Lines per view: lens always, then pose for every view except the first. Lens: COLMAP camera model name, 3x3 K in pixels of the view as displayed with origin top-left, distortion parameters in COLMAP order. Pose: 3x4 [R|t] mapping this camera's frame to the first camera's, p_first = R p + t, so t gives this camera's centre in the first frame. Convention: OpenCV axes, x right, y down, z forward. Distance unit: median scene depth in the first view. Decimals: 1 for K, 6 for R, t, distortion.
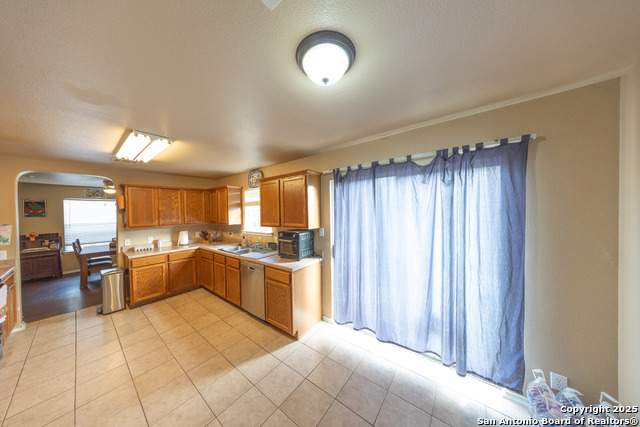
lens RADIAL K [[186.9, 0, 319.3], [0, 186.9, 212.8], [0, 0, 1]] dist [-0.000048, 0.000012]
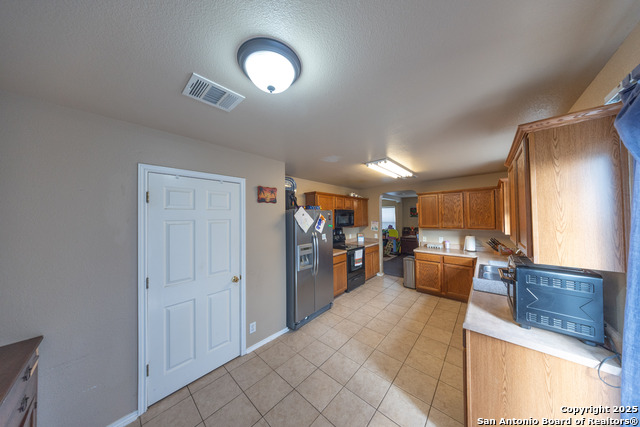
lens RADIAL K [[186.9, 0, 319.3], [0, 186.9, 215.2], [0, 0, 1]] dist [-0.000048, 0.000012]
pose [[-0.077375, 0.009984, -0.996952, 0.327115], [0.008175, 0.999923, 0.009380, -0.025306], [0.996969, -0.007425, -0.077450, 0.448383]]
